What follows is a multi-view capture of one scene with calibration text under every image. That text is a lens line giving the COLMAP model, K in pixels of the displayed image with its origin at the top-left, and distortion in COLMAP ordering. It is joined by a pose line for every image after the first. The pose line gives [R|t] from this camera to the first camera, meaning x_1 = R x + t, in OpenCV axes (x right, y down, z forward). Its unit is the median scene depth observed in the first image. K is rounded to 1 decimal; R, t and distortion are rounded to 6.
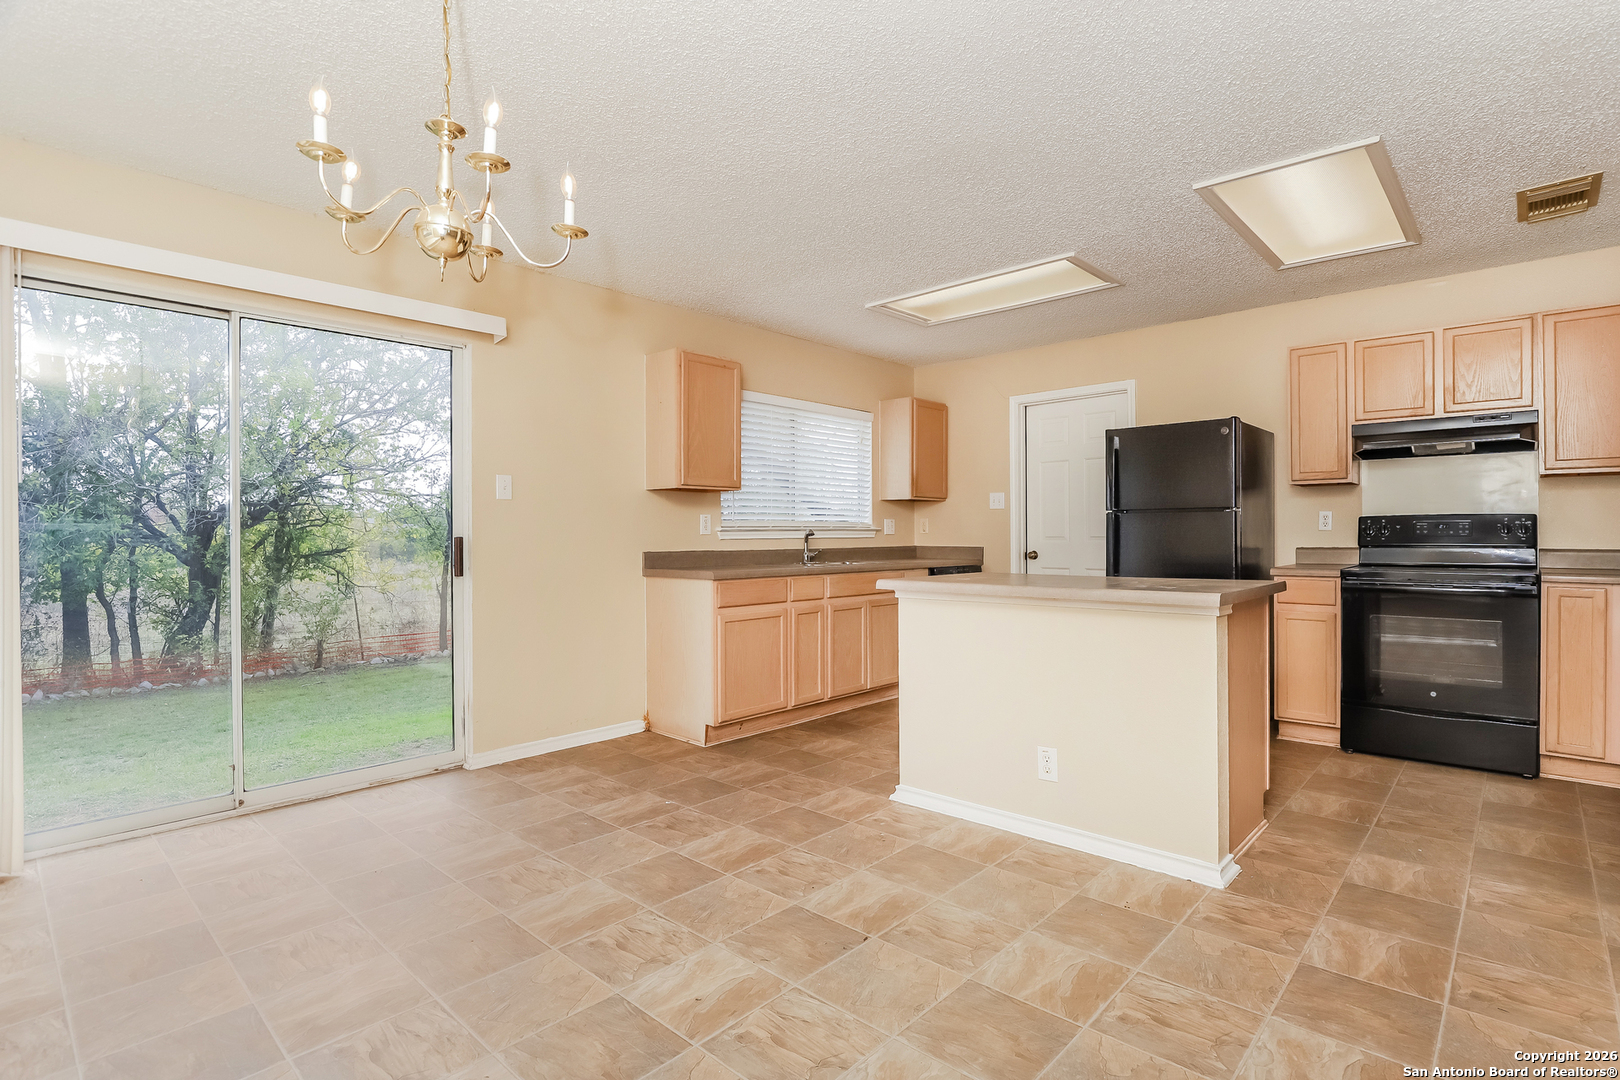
lens RADIAL K [[750.5, 0, 797.1], [0, 750.5, 537.6], [0, 0, 1]] dist [-0.004249, -0.000283]
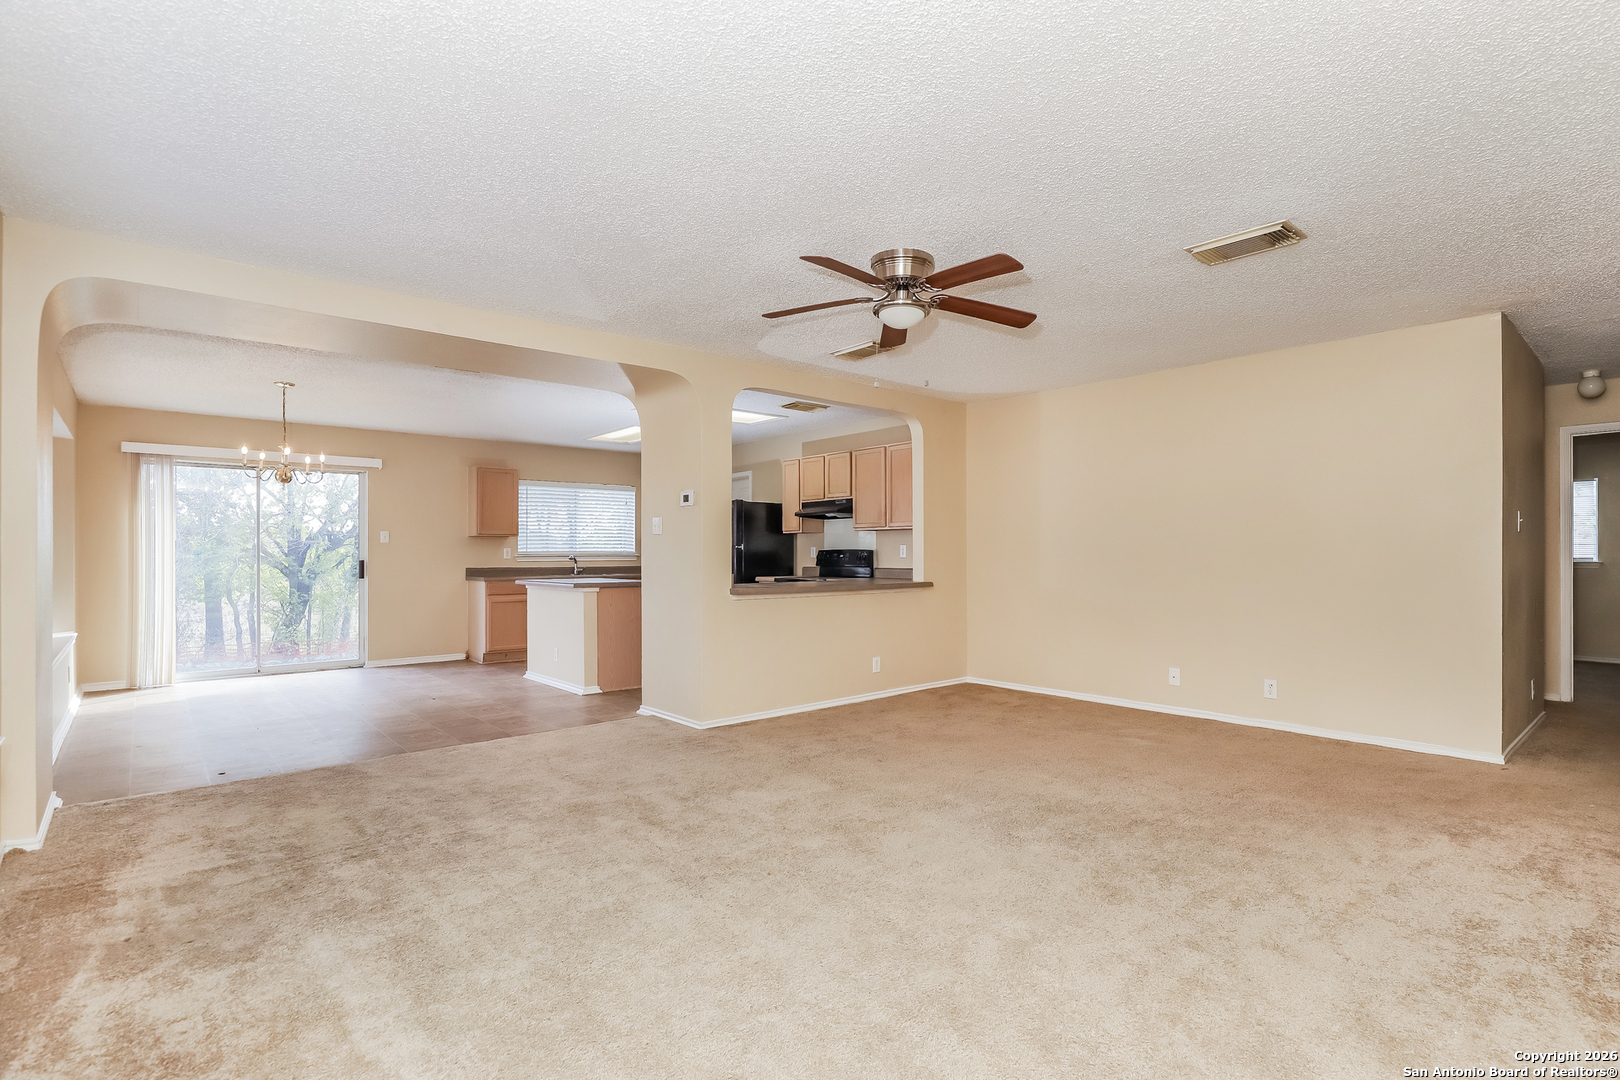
lens RADIAL K [[750.5, 0, 809.8], [0, 750.5, 549.4], [0, 0, 1]] dist [-0.004249, -0.000283]
pose [[0.994645, 0.000421, -0.103347, 0.314113], [-0.001410, 0.999954, -0.009492, -0.004148], [0.103338, 0.009587, 0.994600, -0.304334]]
